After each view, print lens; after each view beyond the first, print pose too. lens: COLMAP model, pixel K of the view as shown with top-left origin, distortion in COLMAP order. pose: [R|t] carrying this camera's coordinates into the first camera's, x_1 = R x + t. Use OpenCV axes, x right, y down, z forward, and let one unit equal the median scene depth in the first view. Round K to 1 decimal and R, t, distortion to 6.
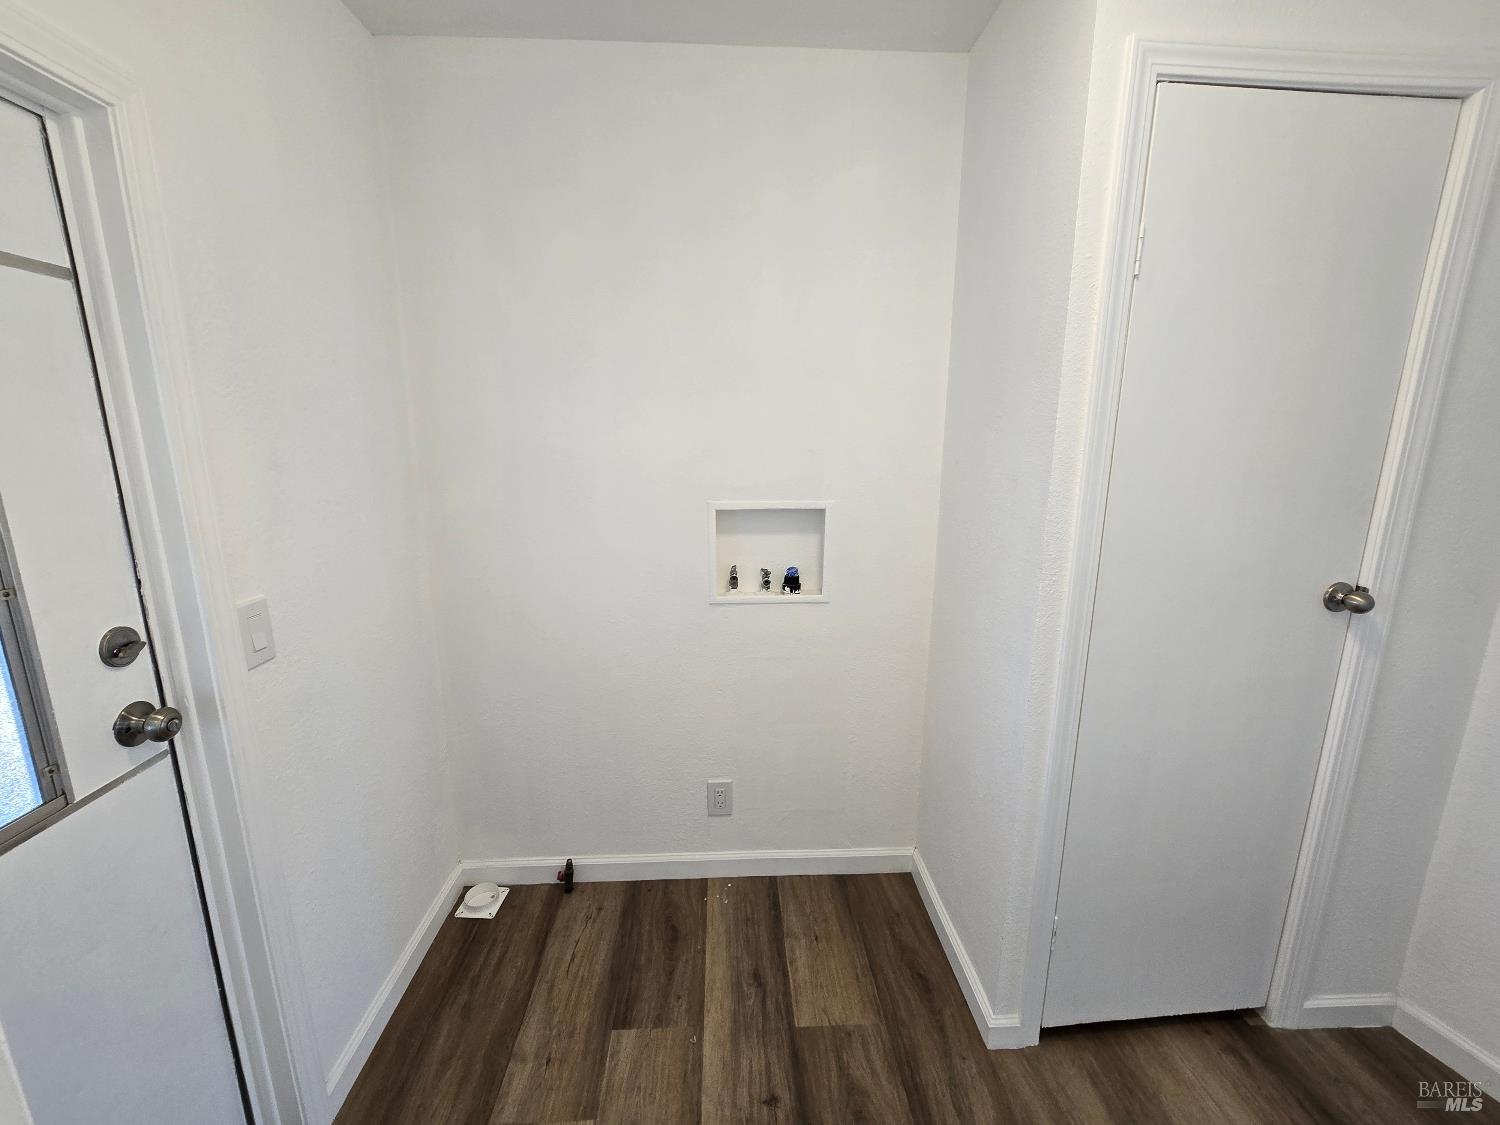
lens RADIAL K [[609.8, 0, 751.7], [0, 609.8, 556.0], [0, 0, 1]] dist [-0.016131, 0.004000]
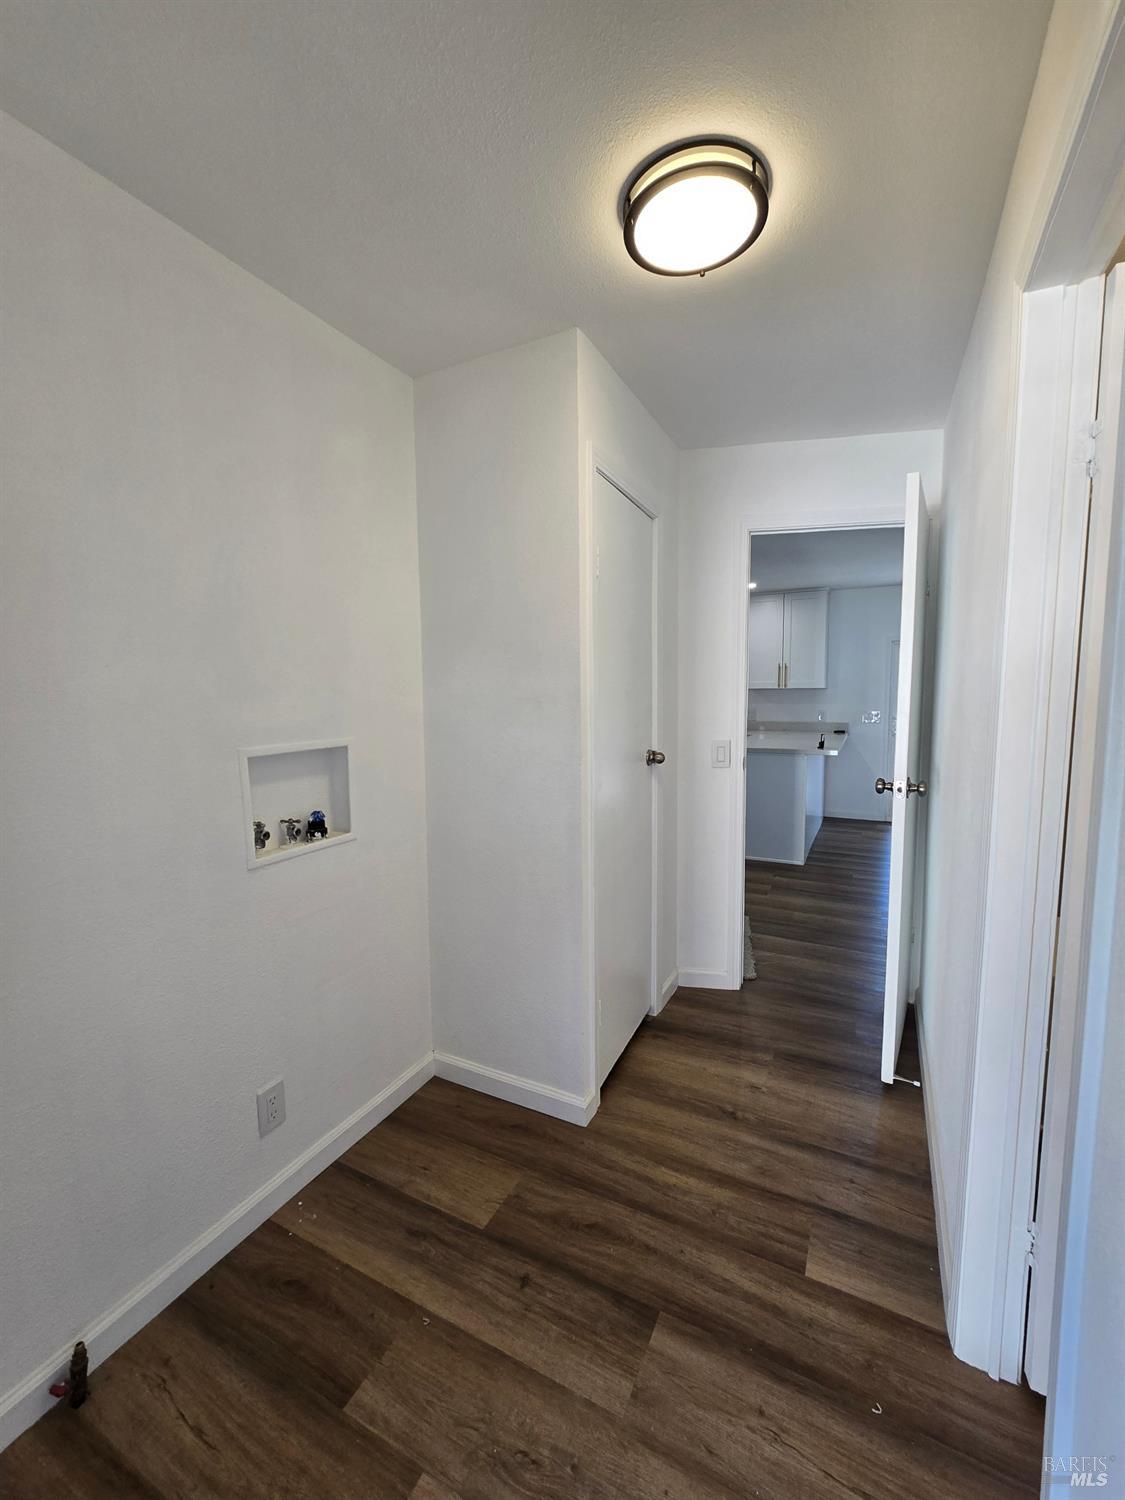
lens RADIAL K [[609.8, 0, 562.5], [0, 609.8, 750.0], [0, 0, 1]] dist [-0.016131, 0.004000]
pose [[0.499447, -0.089396, 0.861720, -0.626688], [0.191241, 0.981502, -0.009019, 0.007263], [-0.844973, 0.169301, 0.507304, 0.202742]]
